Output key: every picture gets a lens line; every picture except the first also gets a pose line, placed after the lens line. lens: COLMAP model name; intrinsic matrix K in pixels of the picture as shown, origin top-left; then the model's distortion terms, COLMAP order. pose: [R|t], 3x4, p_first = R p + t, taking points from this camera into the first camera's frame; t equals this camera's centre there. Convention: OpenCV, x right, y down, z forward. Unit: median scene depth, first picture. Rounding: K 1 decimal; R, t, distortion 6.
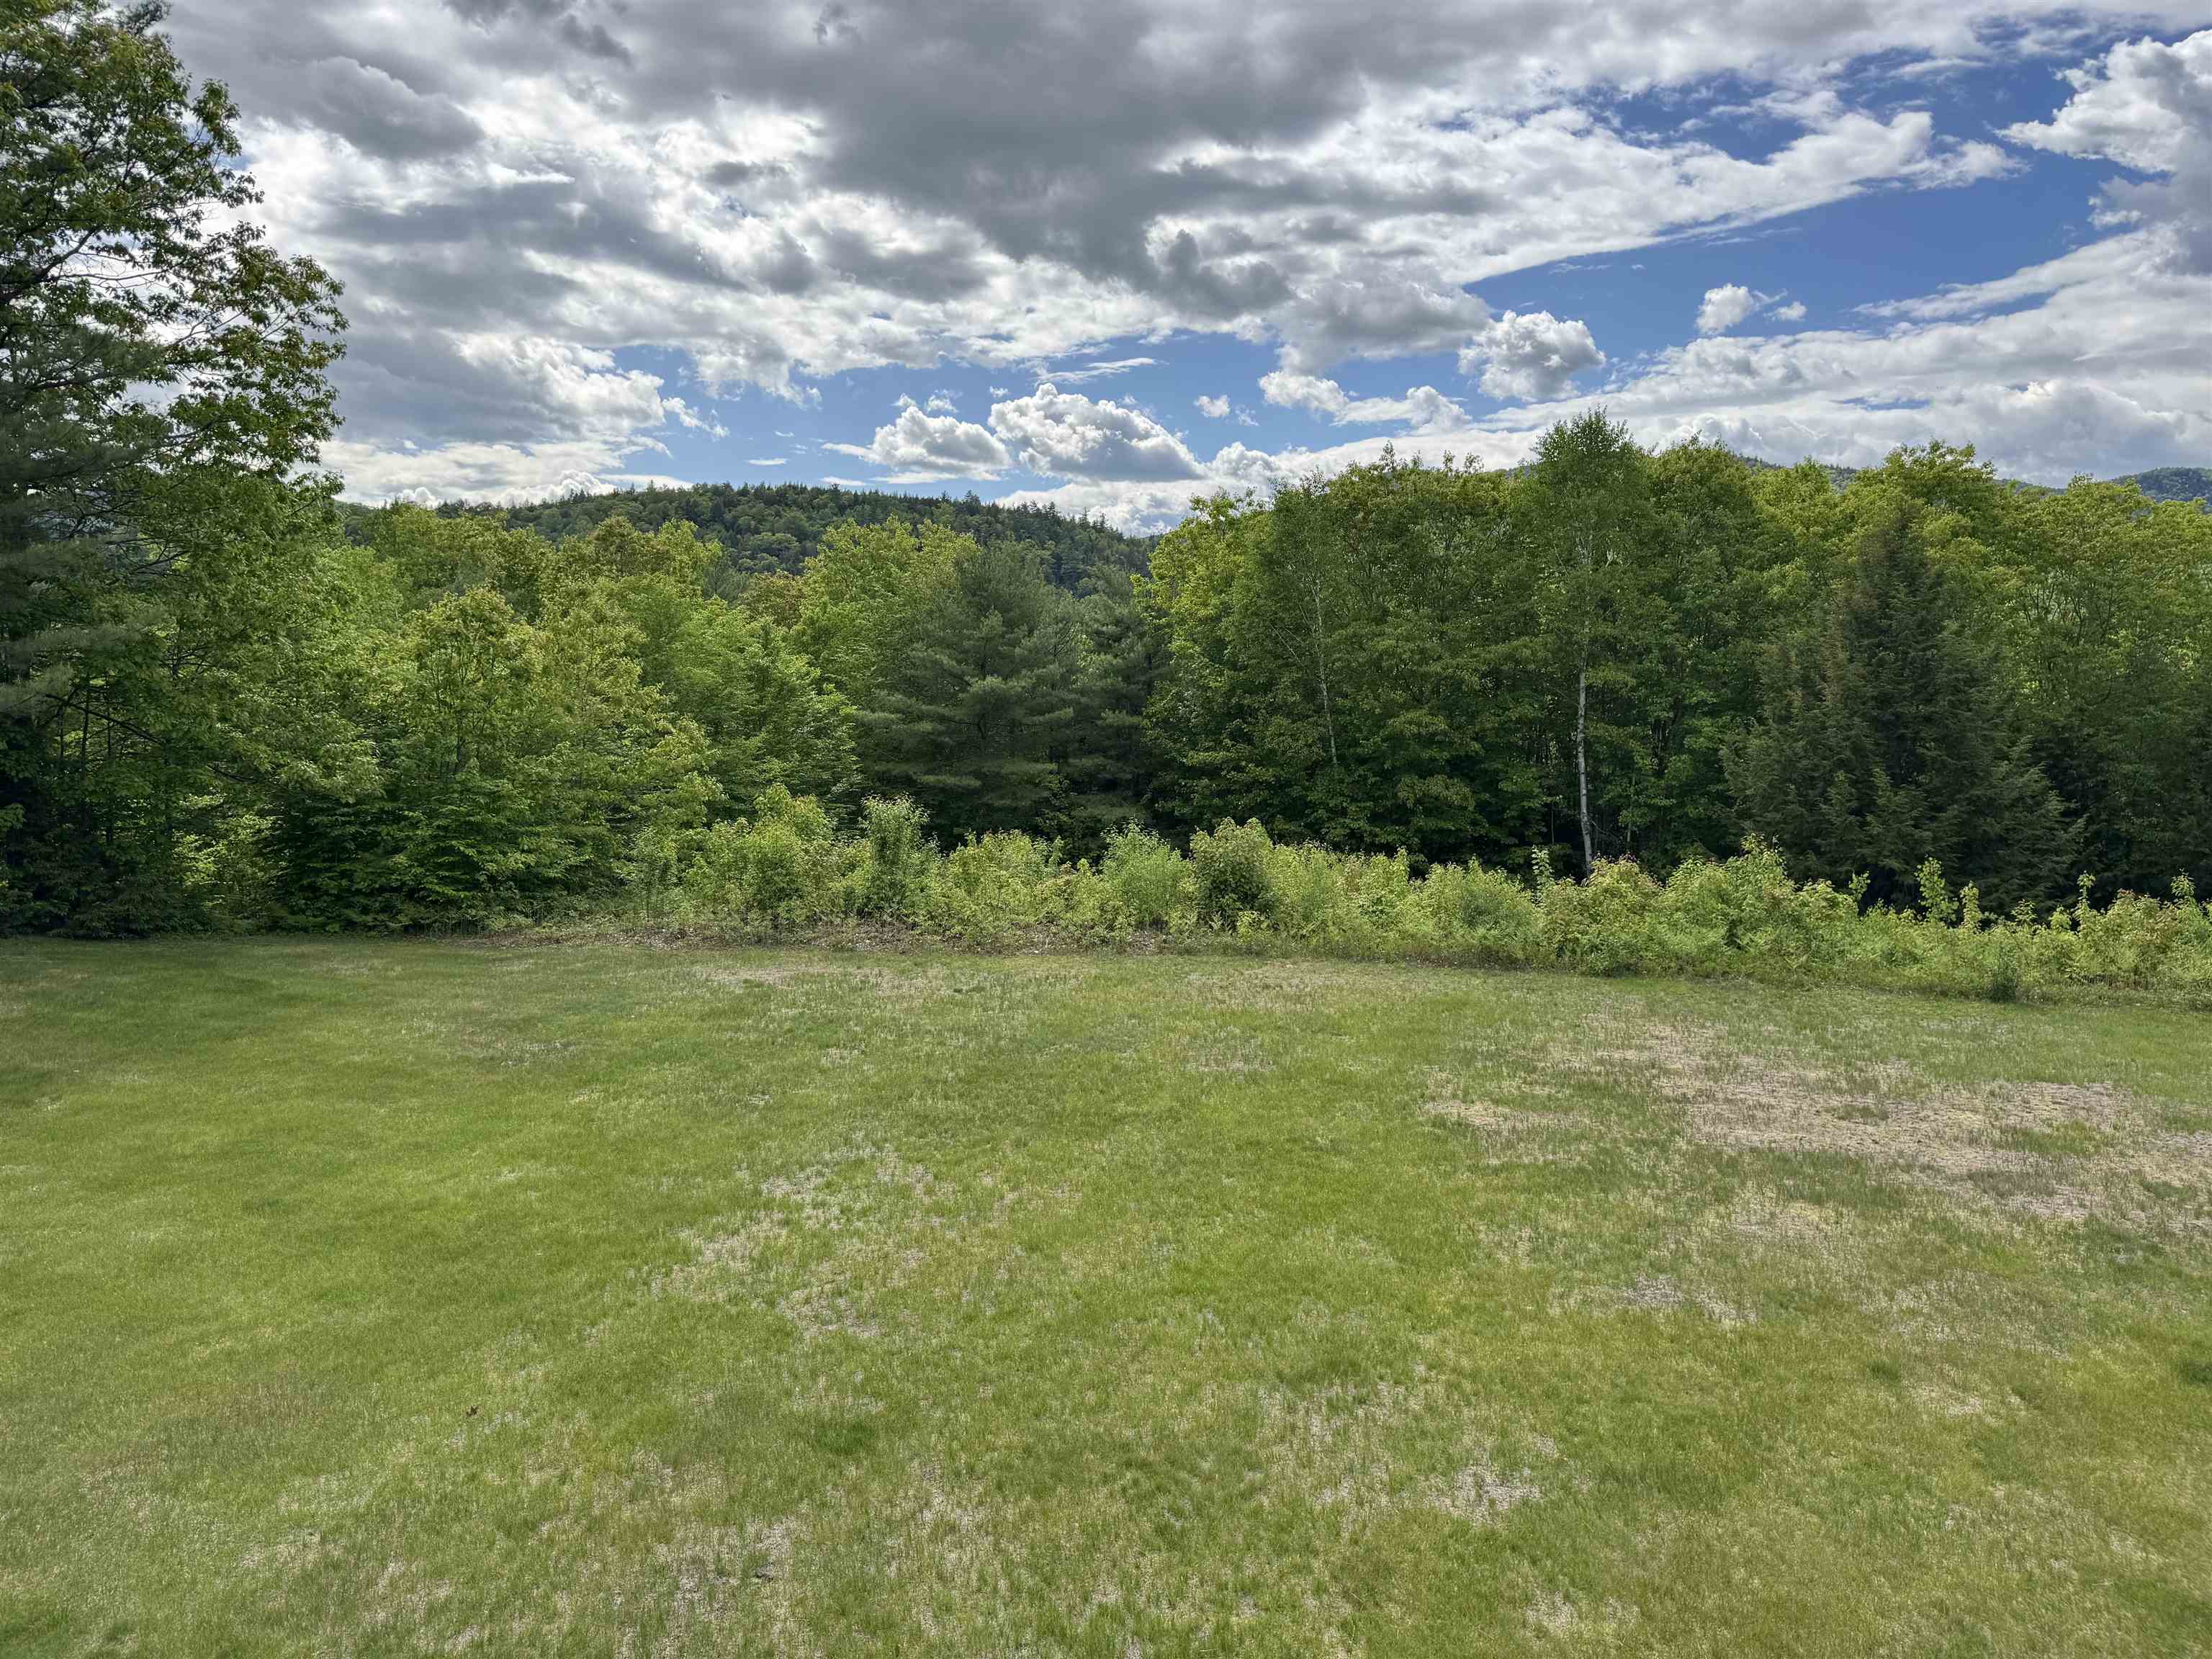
lens RADIAL K [[1542.9, 0, 1106.0], [0, 1542.9, 829.5], [0, 0, 1]] dist [0.158202, -0.122155]
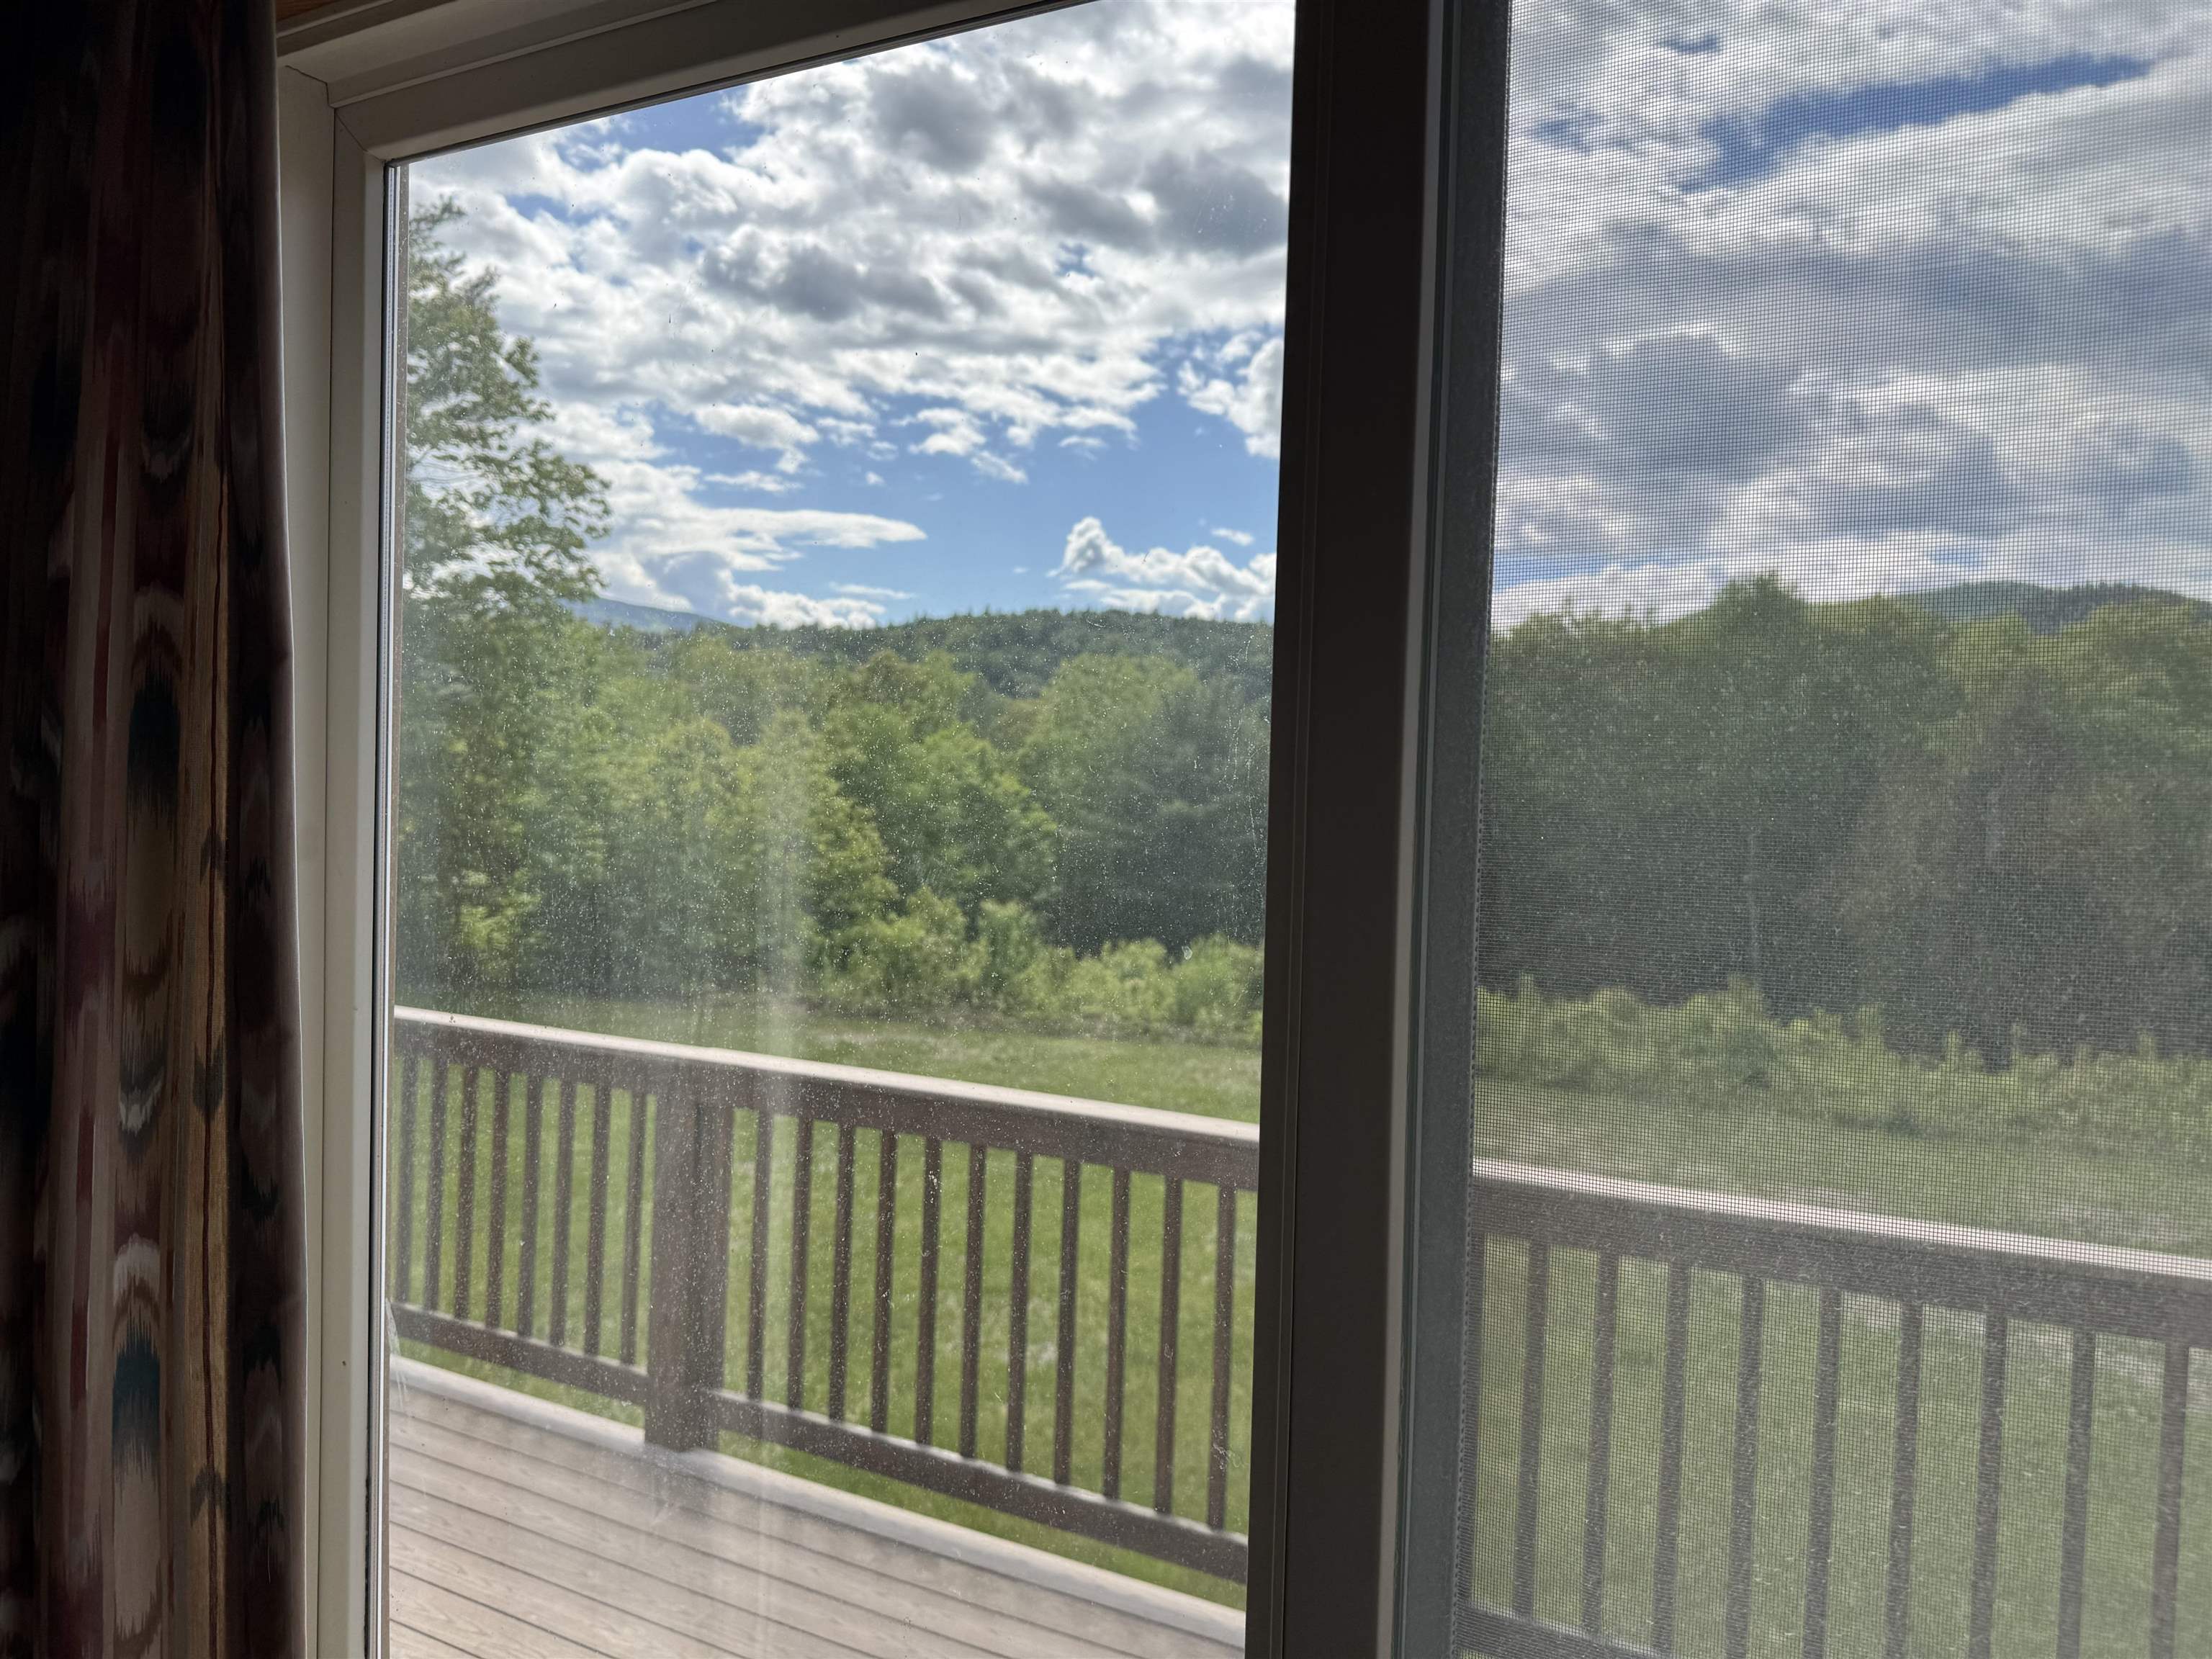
lens RADIAL K [[1542.9, 0, 1106.0], [0, 1542.9, 829.5], [0, 0, 1]] dist [0.158202, -0.122155]
pose [[0.983044, 0.038325, -0.179320, 0.143273], [-0.052418, 0.995841, -0.074525, 0.008227], [0.175718, 0.082661, 0.980964, -0.133546]]
